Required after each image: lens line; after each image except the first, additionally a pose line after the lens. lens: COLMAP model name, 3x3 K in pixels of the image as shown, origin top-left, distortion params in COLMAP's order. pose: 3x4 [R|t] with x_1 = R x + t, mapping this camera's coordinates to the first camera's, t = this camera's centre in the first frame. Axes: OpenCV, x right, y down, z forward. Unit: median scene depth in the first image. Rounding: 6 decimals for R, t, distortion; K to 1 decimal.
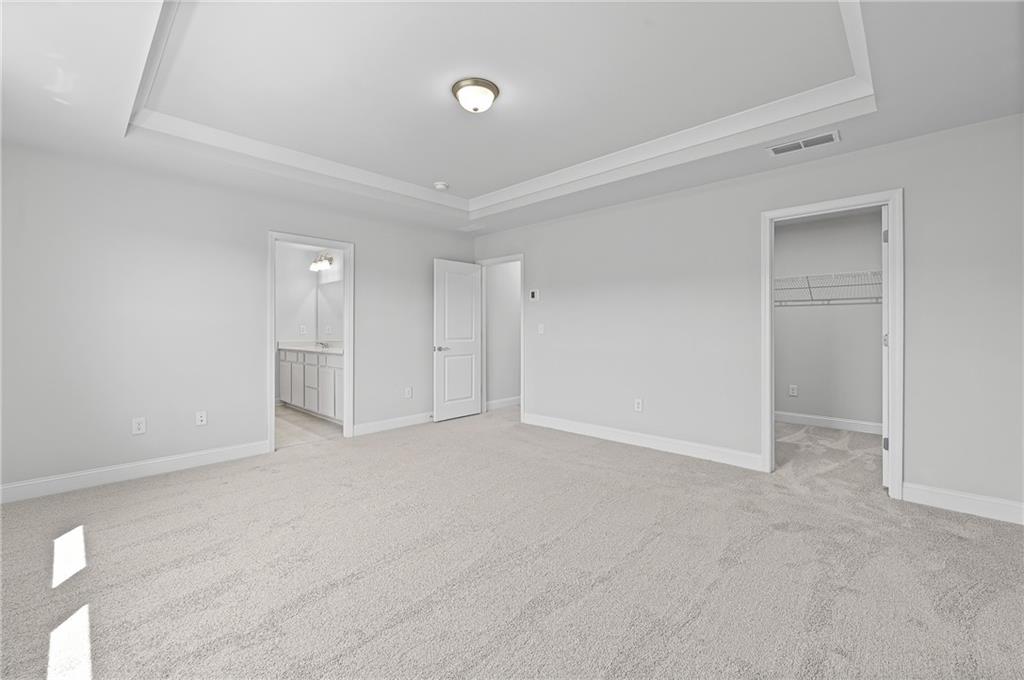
lens RADIAL K [[417.6, 0, 522.8], [0, 417.6, 334.8], [0, 0, 1]] dist [-0.017235, -0.000097]
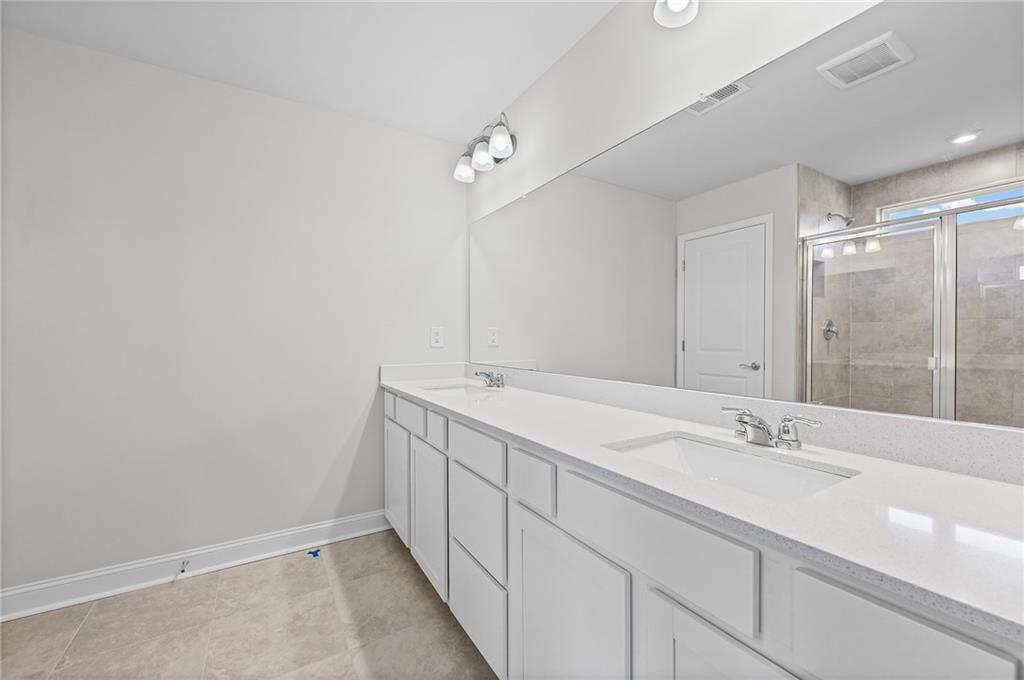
lens RADIAL K [[417.6, 0, 517.0], [0, 417.6, 347.1], [0, 0, 1]] dist [-0.017235, -0.000097]
pose [[0.958559, -0.006586, -0.284819, -0.365112], [0.009411, 0.999919, 0.008549, -0.003960], [0.284740, -0.010875, 0.958543, 0.679039]]
